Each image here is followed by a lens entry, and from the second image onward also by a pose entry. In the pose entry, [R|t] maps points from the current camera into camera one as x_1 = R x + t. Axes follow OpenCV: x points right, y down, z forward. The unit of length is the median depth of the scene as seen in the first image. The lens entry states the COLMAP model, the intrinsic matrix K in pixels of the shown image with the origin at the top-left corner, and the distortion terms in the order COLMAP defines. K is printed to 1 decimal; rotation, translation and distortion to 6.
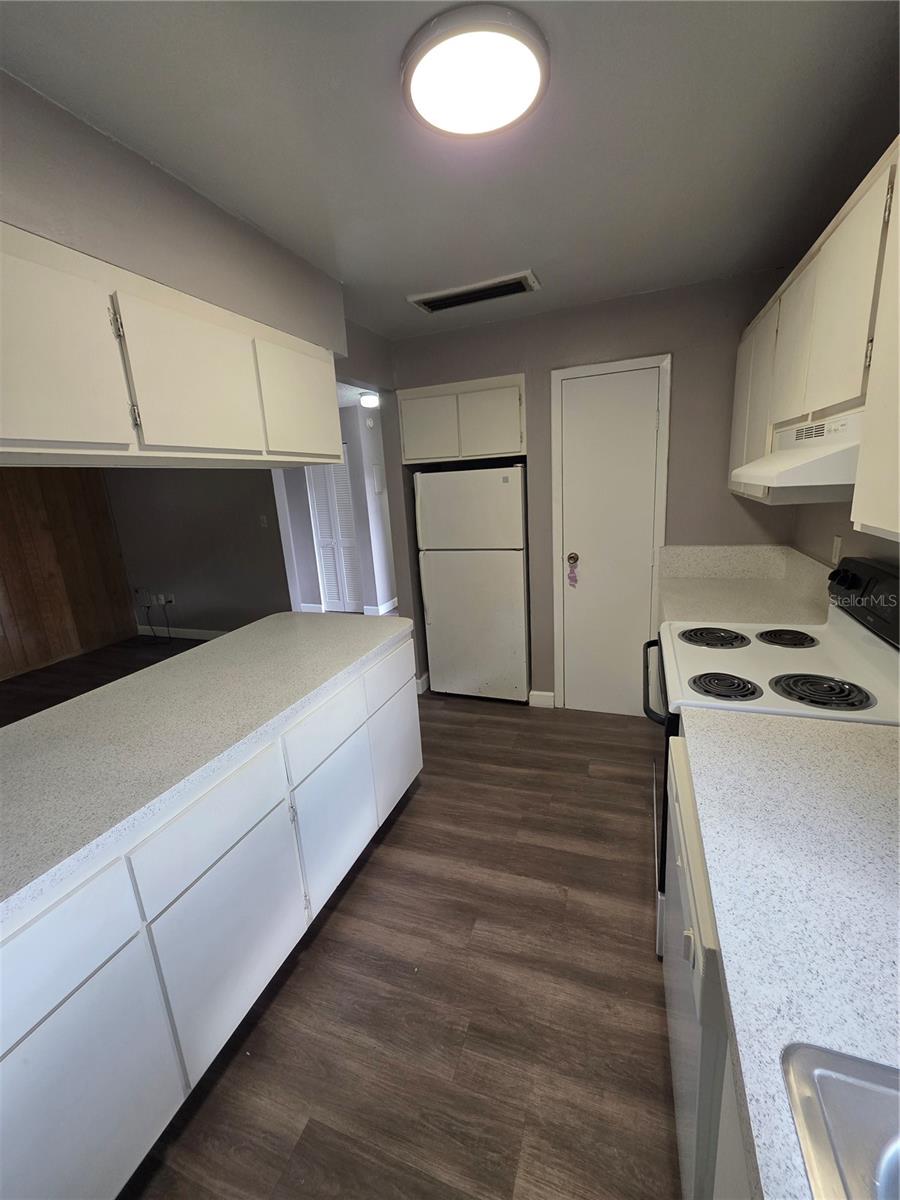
lens RADIAL K [[482.1, 0, 452.1], [0, 482.1, 596.9], [0, 0, 1]] dist [0.003015, -0.000244]
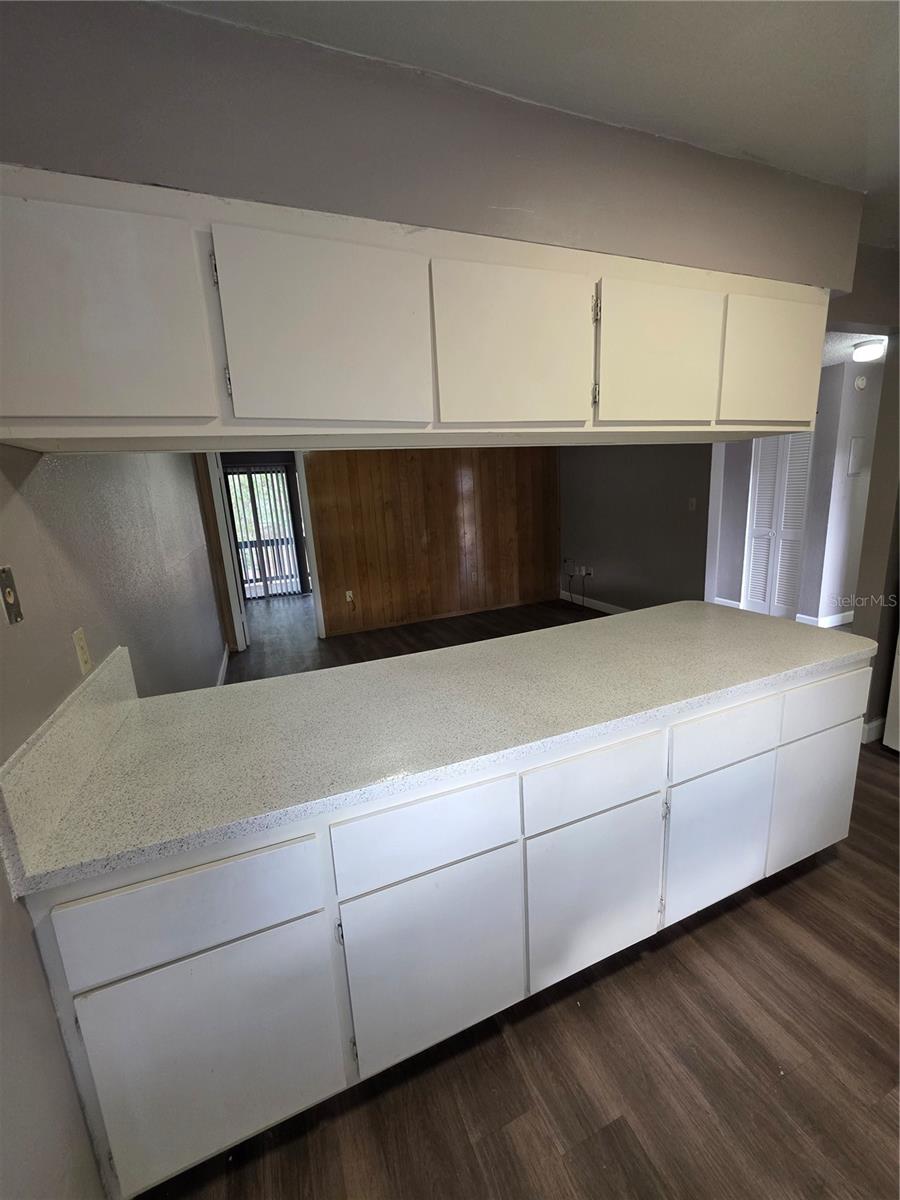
lens RADIAL K [[482.1, 0, 452.1], [0, 482.1, 596.9], [0, 0, 1]] dist [0.003015, -0.000244]
pose [[0.681682, 0.178224, -0.709610, -0.017109], [-0.157100, 0.982911, 0.095949, 0.013225], [0.714584, 0.046073, 0.698031, 0.022806]]
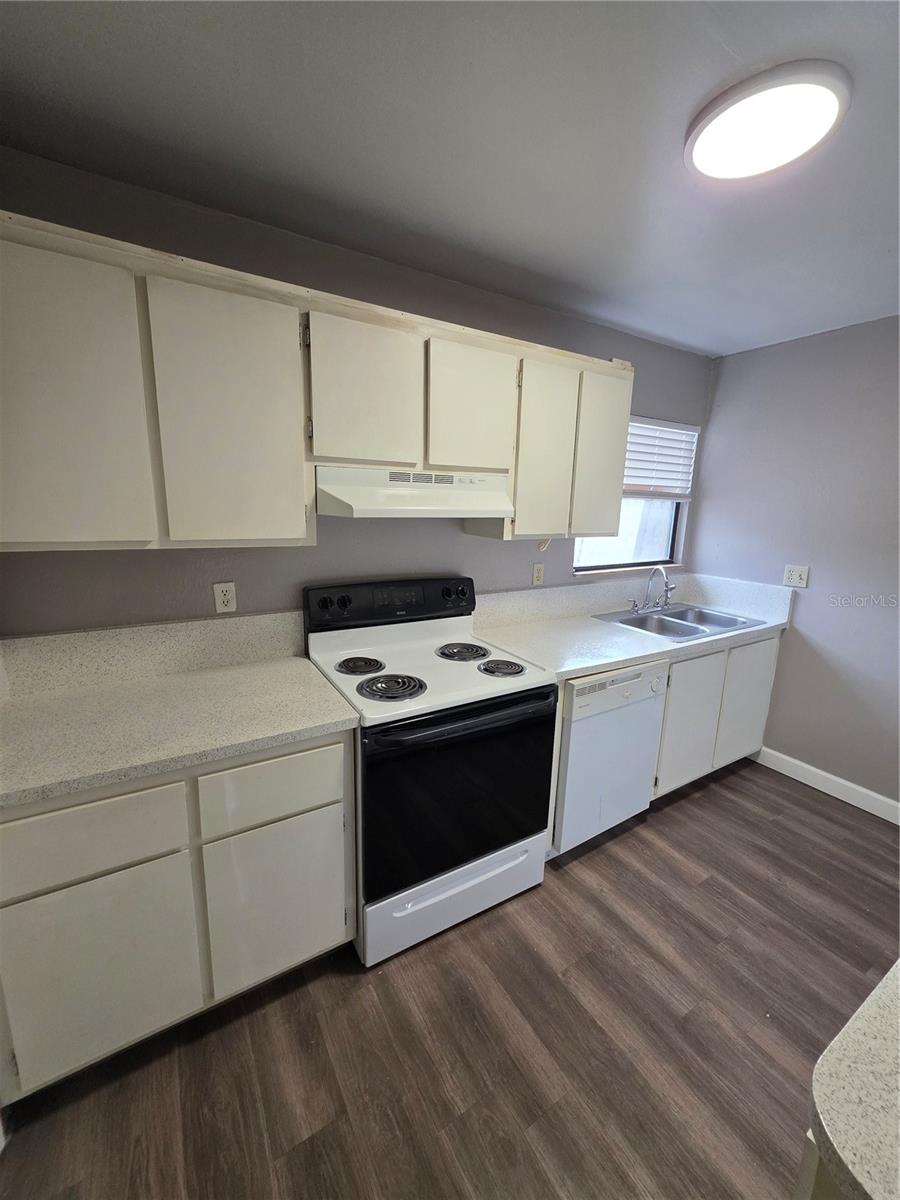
lens RADIAL K [[482.1, 0, 452.1], [0, 482.1, 596.9], [0, 0, 1]] dist [0.003015, -0.000244]
pose [[-0.788240, -0.084296, 0.609566, -0.082307], [0.167413, 0.923835, 0.344241, -0.360510], [-0.592157, 0.373394, -0.714092, 1.501880]]
